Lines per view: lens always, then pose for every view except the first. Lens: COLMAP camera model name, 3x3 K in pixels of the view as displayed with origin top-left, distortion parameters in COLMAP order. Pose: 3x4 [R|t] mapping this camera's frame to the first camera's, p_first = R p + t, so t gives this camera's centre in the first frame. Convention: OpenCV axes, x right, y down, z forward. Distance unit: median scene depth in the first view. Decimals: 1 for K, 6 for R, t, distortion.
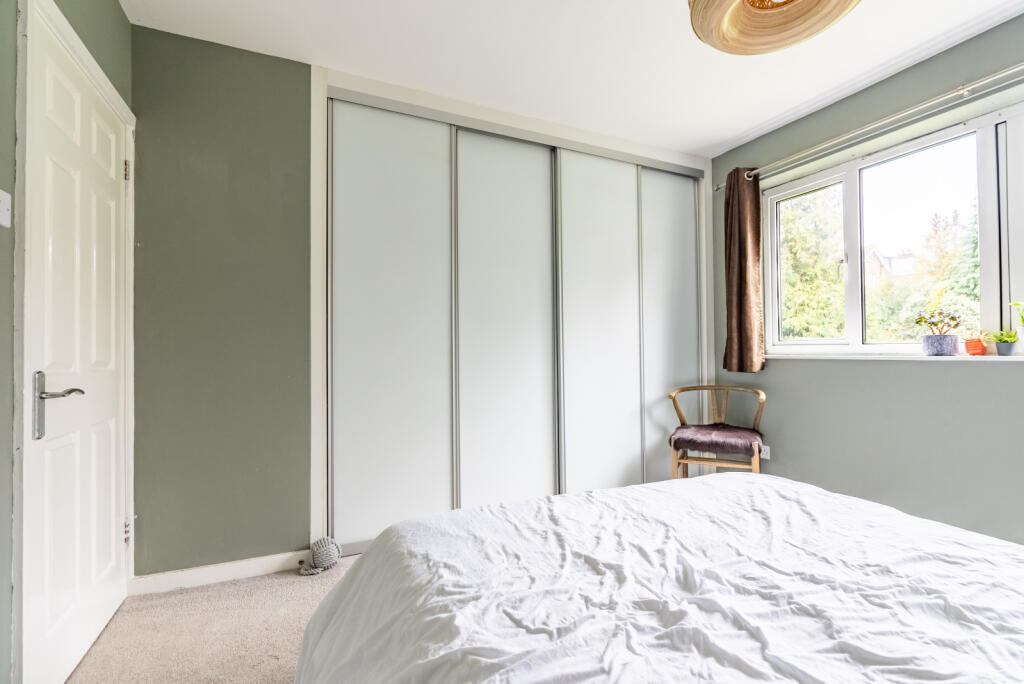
lens RADIAL K [[463.2, 0, 519.1], [0, 463.2, 347.0], [0, 0, 1]] dist [-0.011897, 0.003042]
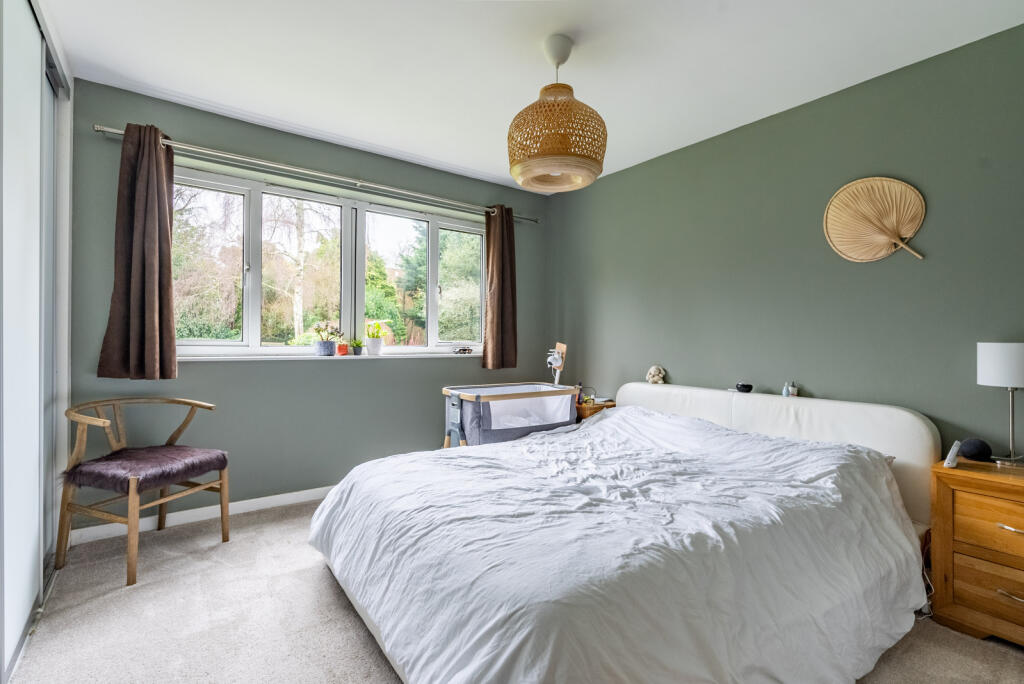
lens RADIAL K [[463.2, 0, 519.5], [0, 463.2, 342.0], [0, 0, 1]] dist [-0.011897, 0.003042]
pose [[-0.199687, 0.003057, 0.979855, -0.957194], [-0.021353, 0.999744, -0.007471, -0.040738], [-0.979627, -0.022415, -0.199571, 1.139640]]
